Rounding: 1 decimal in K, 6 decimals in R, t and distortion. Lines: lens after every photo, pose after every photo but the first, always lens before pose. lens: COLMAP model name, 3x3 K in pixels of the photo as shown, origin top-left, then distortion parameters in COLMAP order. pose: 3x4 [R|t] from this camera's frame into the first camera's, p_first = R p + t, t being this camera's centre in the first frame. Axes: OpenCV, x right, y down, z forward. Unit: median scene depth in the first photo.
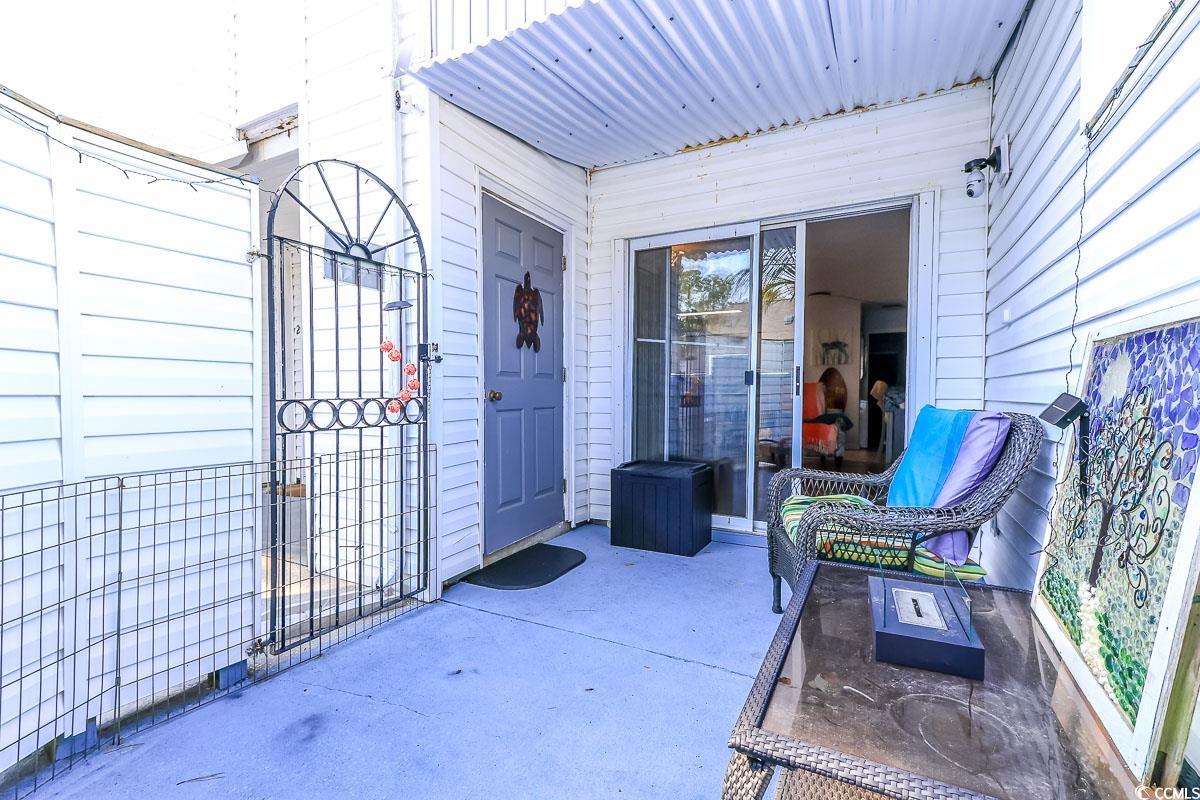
lens RADIAL K [[548.2, 0, 588.3], [0, 548.2, 404.8], [0, 0, 1]] dist [0.002938, 0.000309]
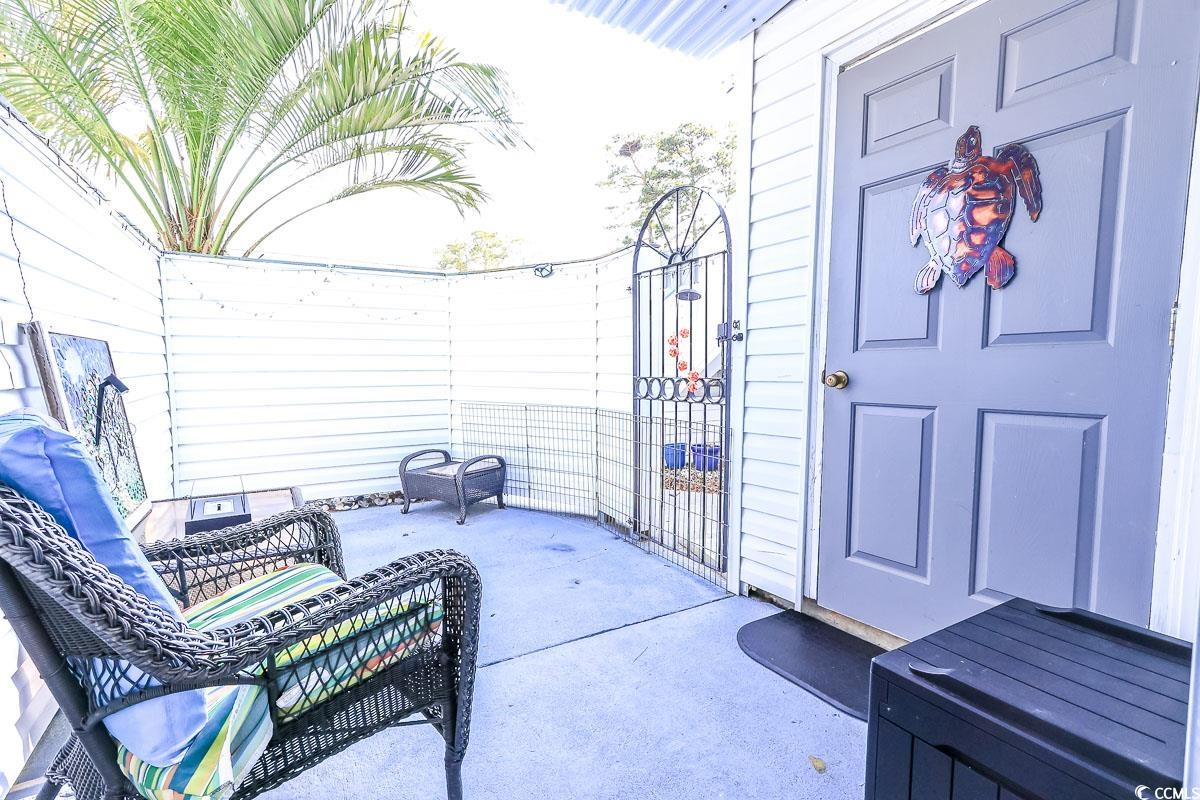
lens RADIAL K [[548.2, 0, 588.3], [0, 548.2, 404.8], [0, 0, 1]] dist [0.002938, 0.000309]
pose [[-0.525520, 0.059876, -0.848671, 0.754761], [-0.016427, 0.996620, 0.080486, -0.047213], [0.850622, 0.056239, -0.522761, 1.496288]]
